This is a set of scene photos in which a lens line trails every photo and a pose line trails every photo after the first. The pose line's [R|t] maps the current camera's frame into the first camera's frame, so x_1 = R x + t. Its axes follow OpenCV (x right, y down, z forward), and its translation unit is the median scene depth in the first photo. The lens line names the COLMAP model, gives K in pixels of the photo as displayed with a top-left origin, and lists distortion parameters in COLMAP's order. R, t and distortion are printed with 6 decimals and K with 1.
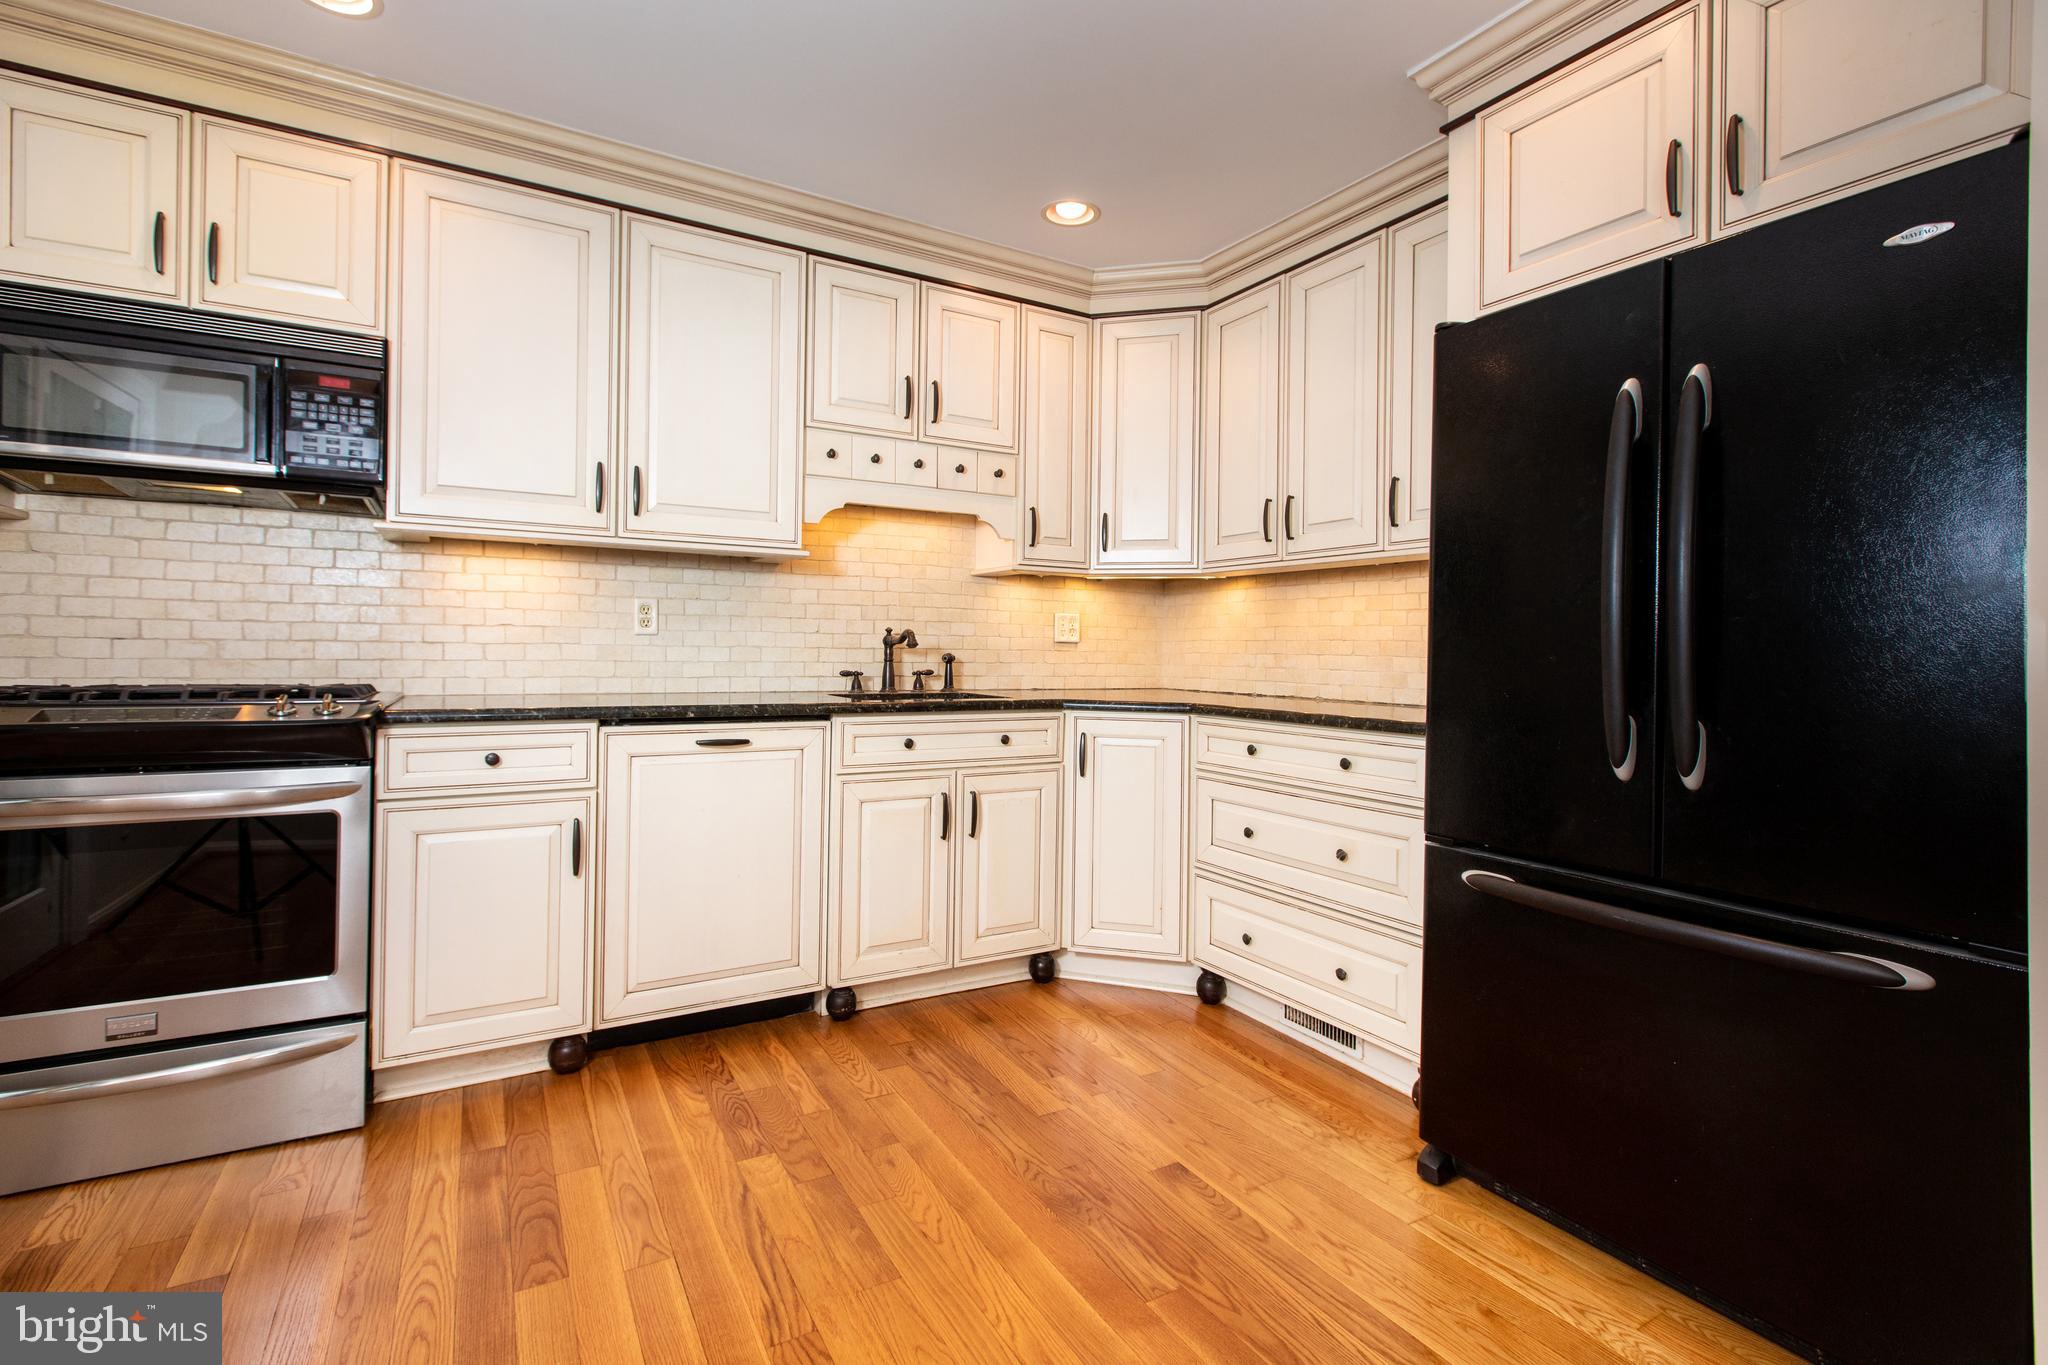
lens RADIAL K [[933.9, 0, 1004.4], [0, 933.9, 652.0], [0, 0, 1]] dist [-0.002517, -0.000294]
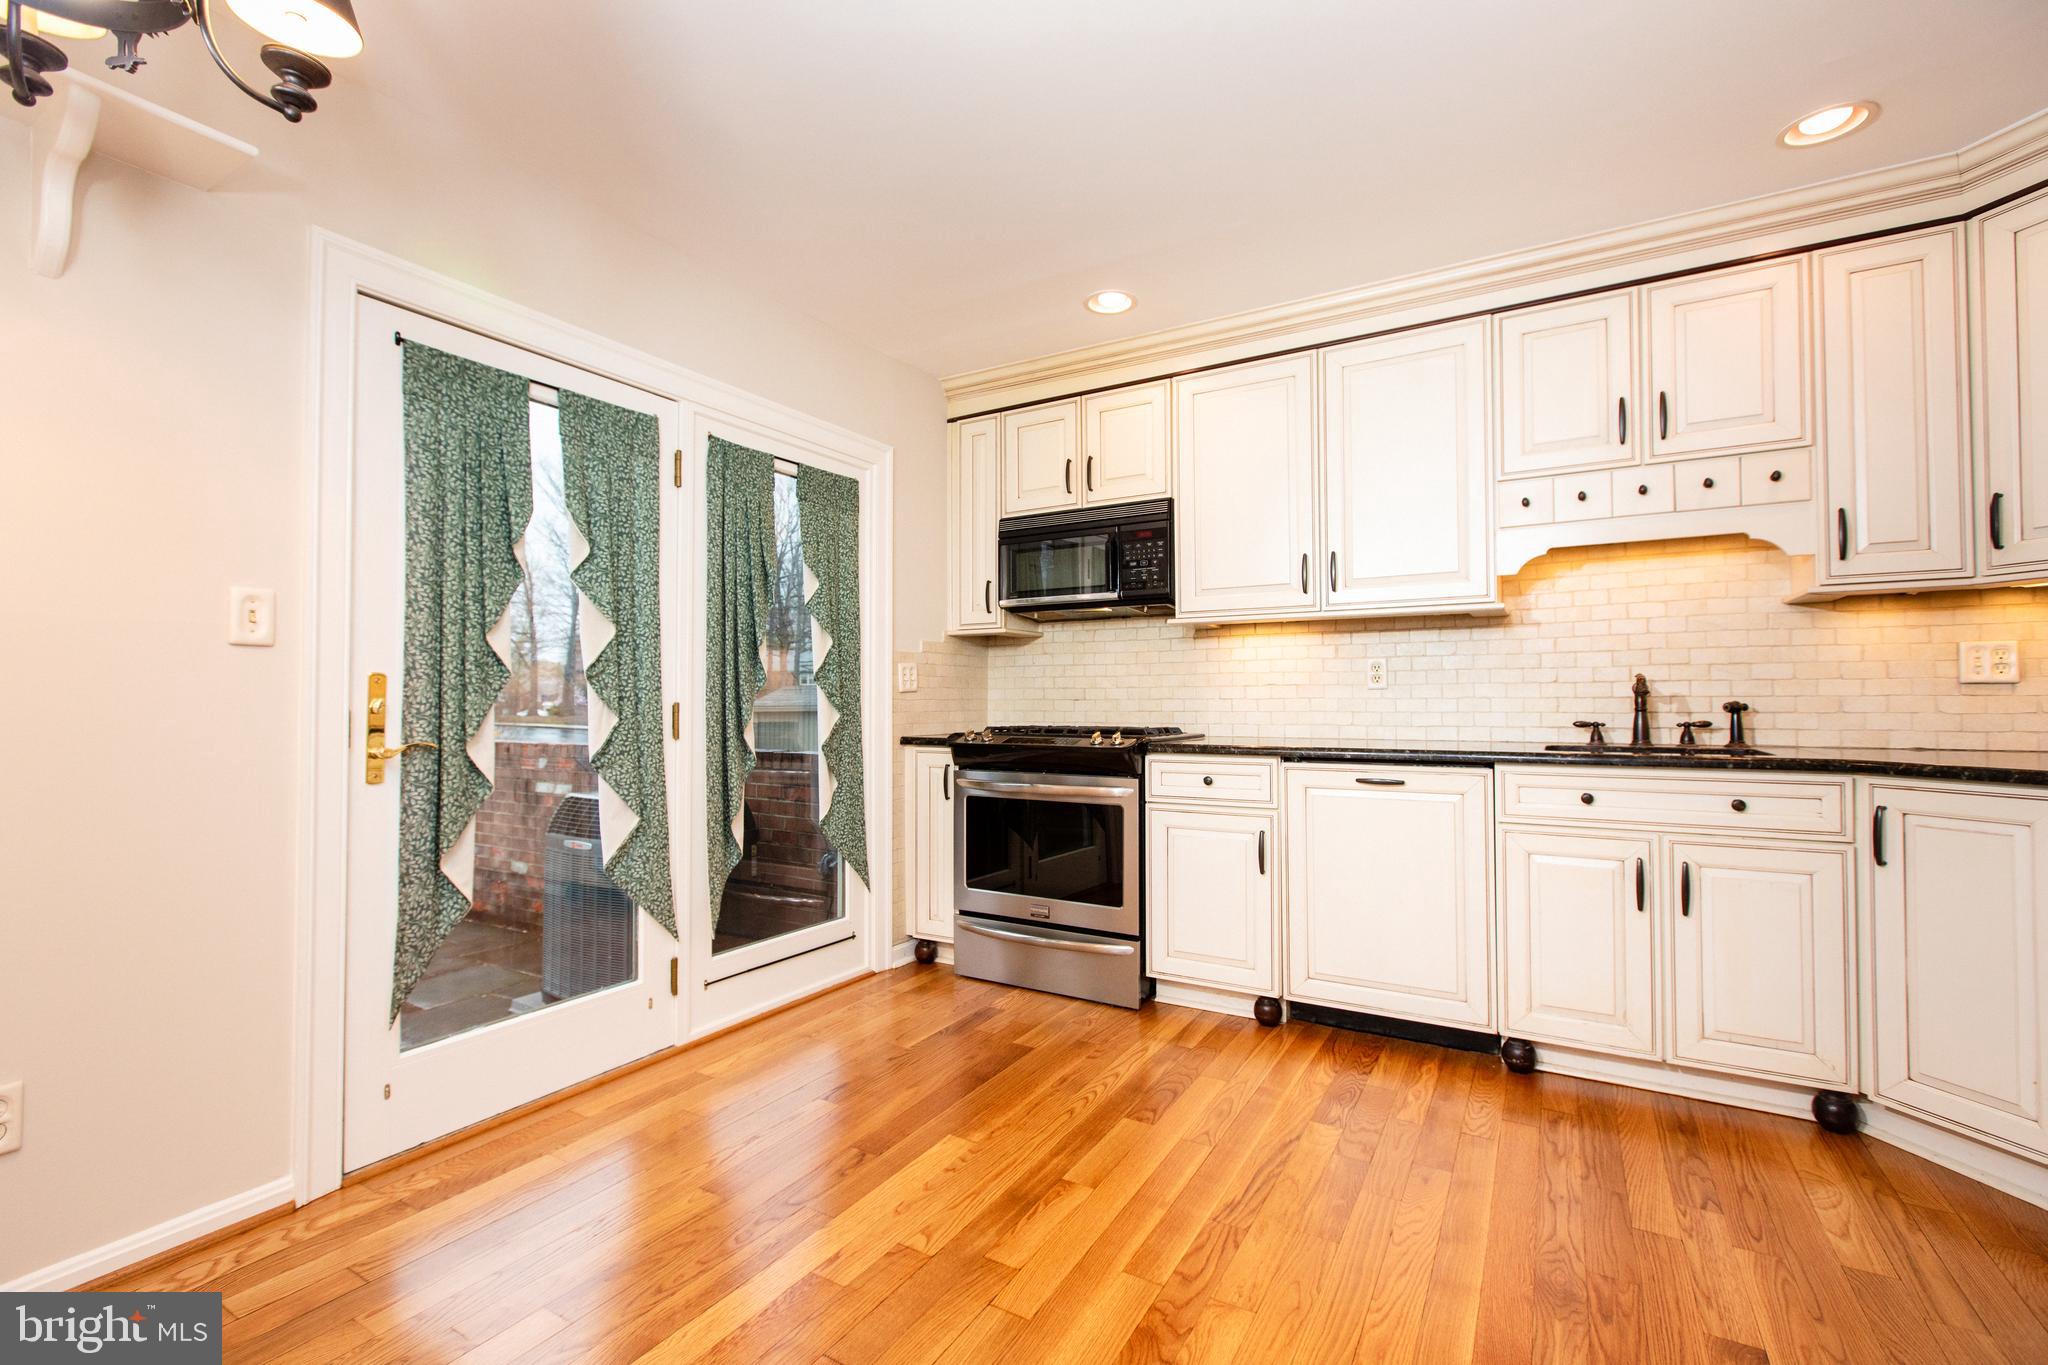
lens RADIAL K [[881.9, 0, 998.2], [0, 881.9, 688.0], [0, 0, 1]] dist [-0.000174, -0.001546]
pose [[0.481720, -0.028355, -0.875867, 0.419579], [0.008607, 0.999581, -0.027626, 0.007492], [0.876283, 0.005769, 0.481762, 0.065970]]
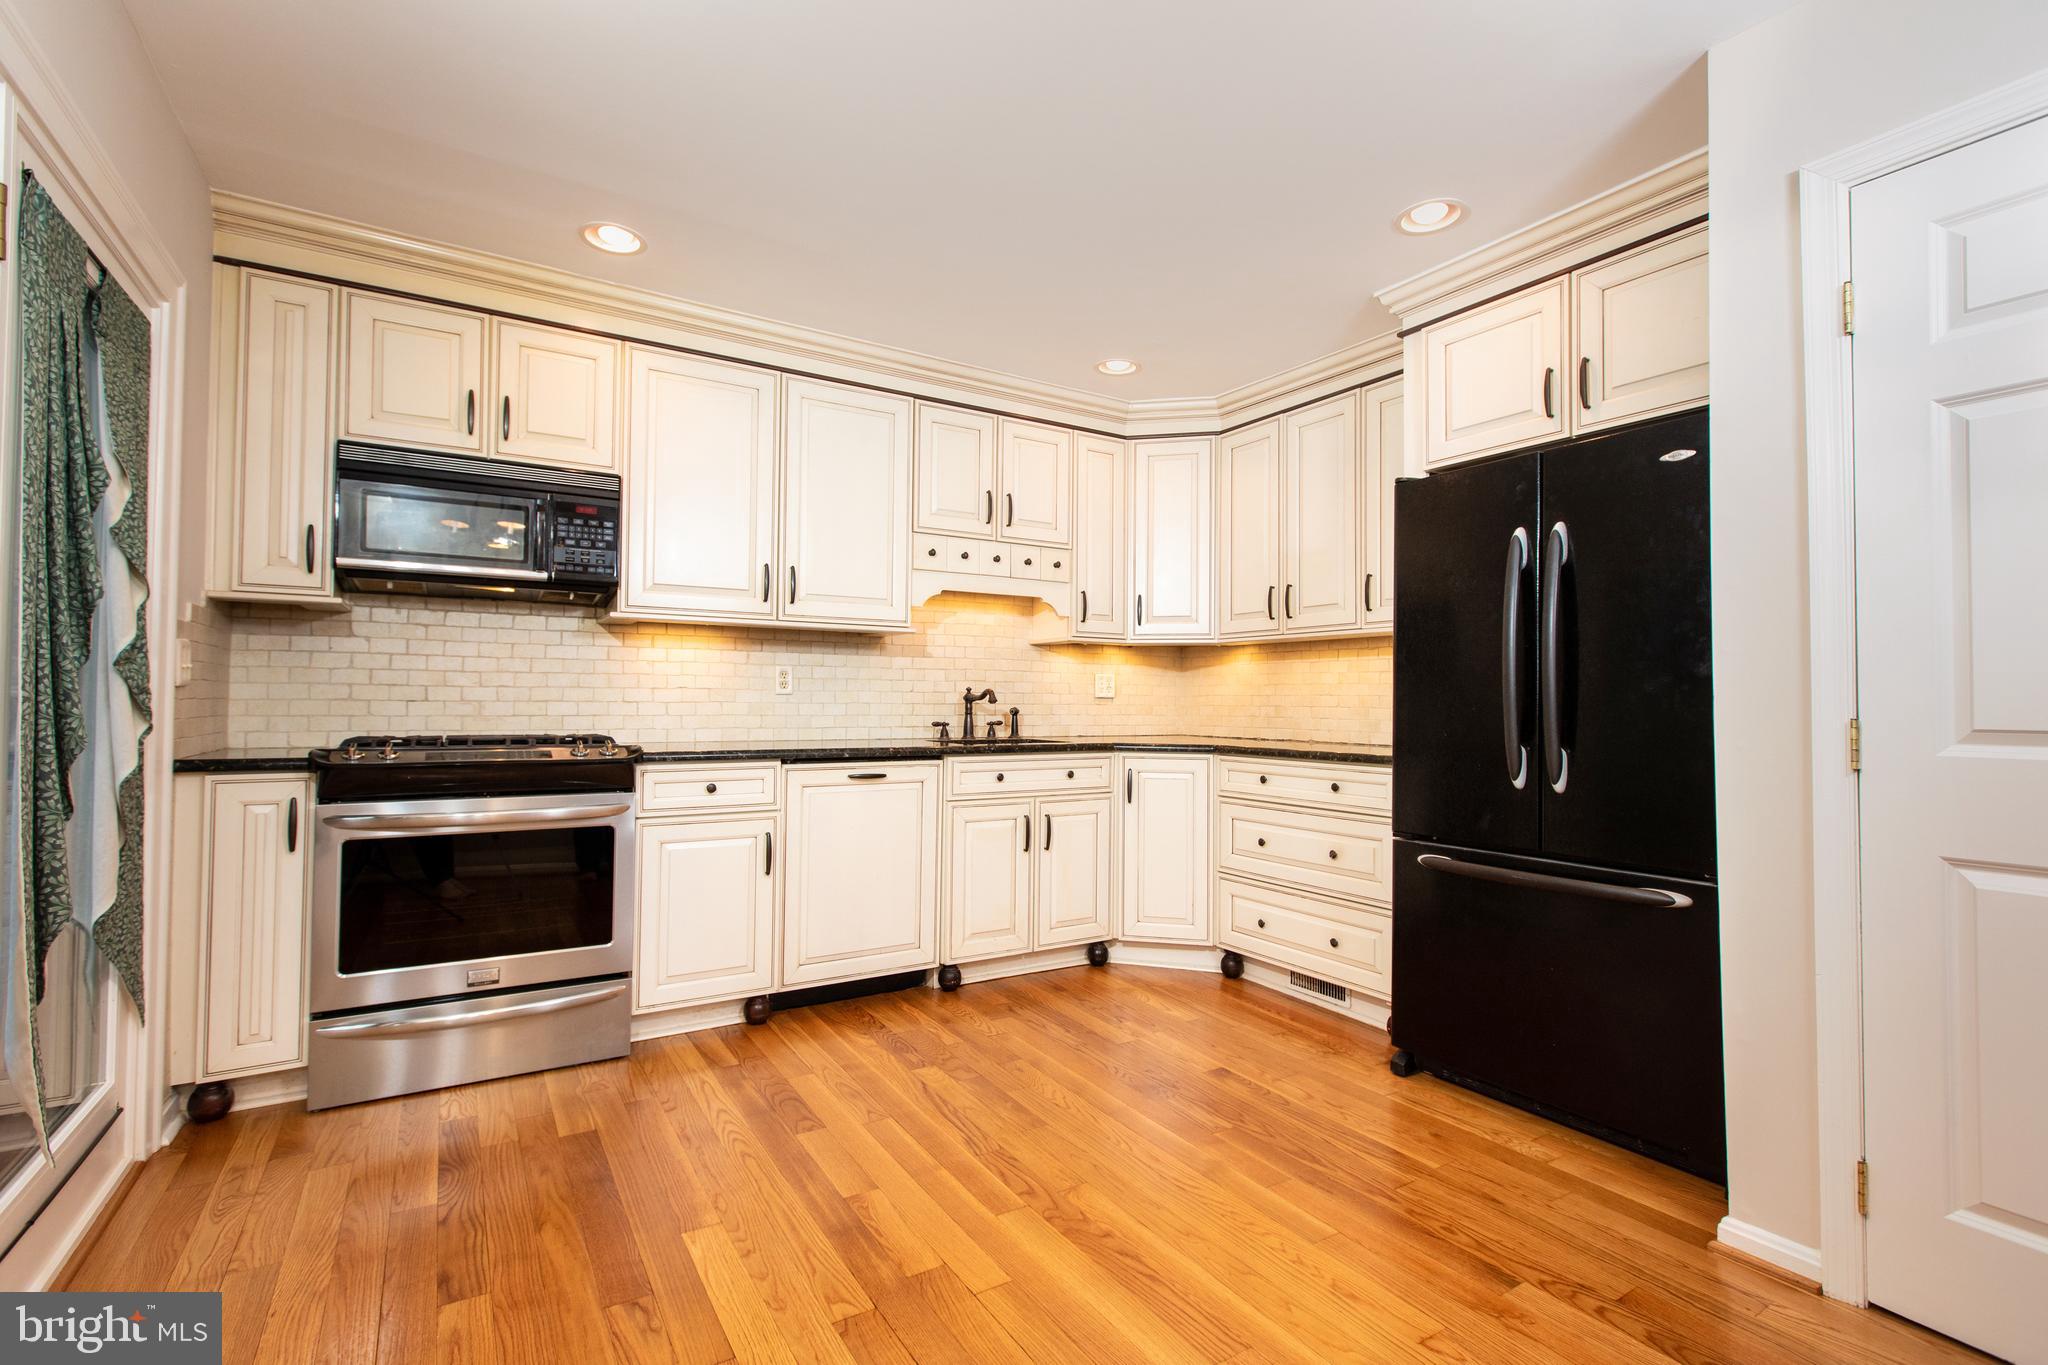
lens RADIAL K [[932.5, 0, 1000.9], [0, 932.5, 688.3], [0, 0, 1]] dist [0.001839, 0.000187]
pose [[0.999841, -0.006083, 0.016766, -0.132115], [0.006357, 0.999847, -0.016302, -0.005178], [-0.016664, 0.016406, 0.999727, -0.325244]]
